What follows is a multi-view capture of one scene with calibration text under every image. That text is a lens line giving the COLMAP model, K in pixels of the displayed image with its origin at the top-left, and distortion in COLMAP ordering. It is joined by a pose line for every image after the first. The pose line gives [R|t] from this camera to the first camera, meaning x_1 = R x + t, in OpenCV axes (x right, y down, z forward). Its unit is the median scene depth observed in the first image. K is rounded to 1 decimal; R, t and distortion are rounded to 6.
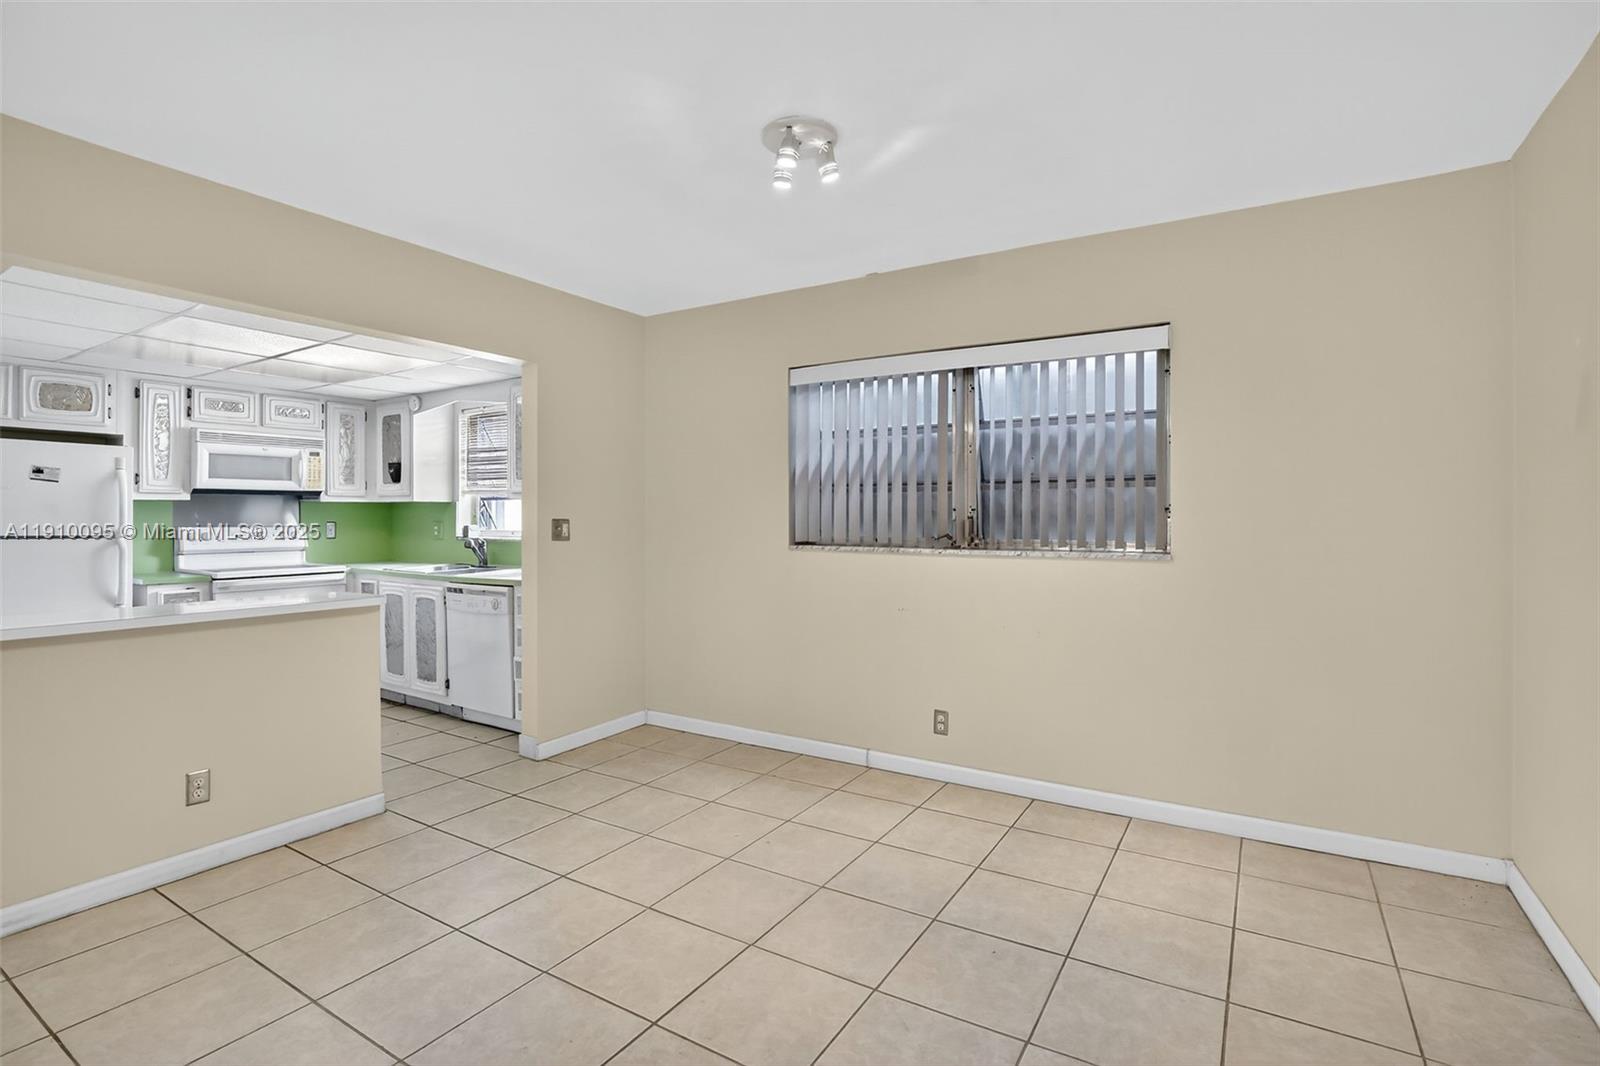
lens RADIAL K [[745.3, 0, 808.8], [0, 745.3, 515.6], [0, 0, 1]] dist [-0.024242, 0.000751]
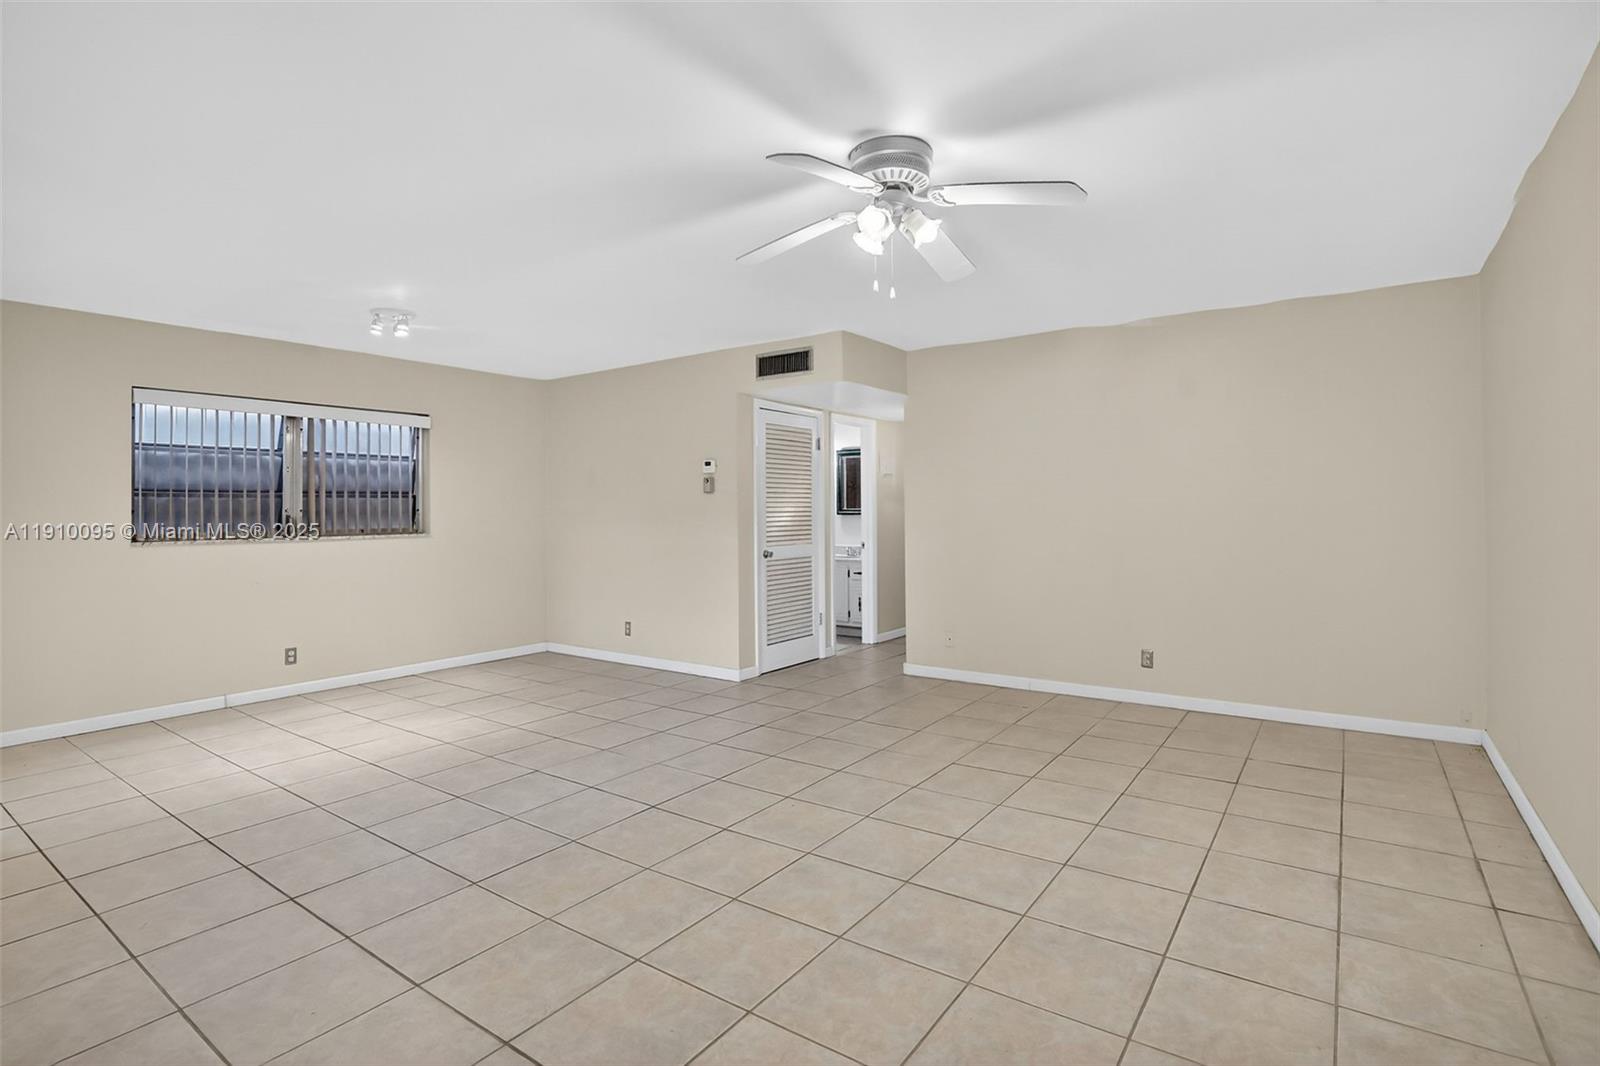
lens RADIAL K [[774.7, 0, 832.0], [0, 774.7, 509.9], [0, 0, 1]] dist [-0.000595, -0.011197]
pose [[0.045682, 0.004635, 0.998945, -0.987095], [0.008803, 0.999949, -0.005042, 0.005533], [-0.998917, 0.009025, 0.045639, -0.102987]]
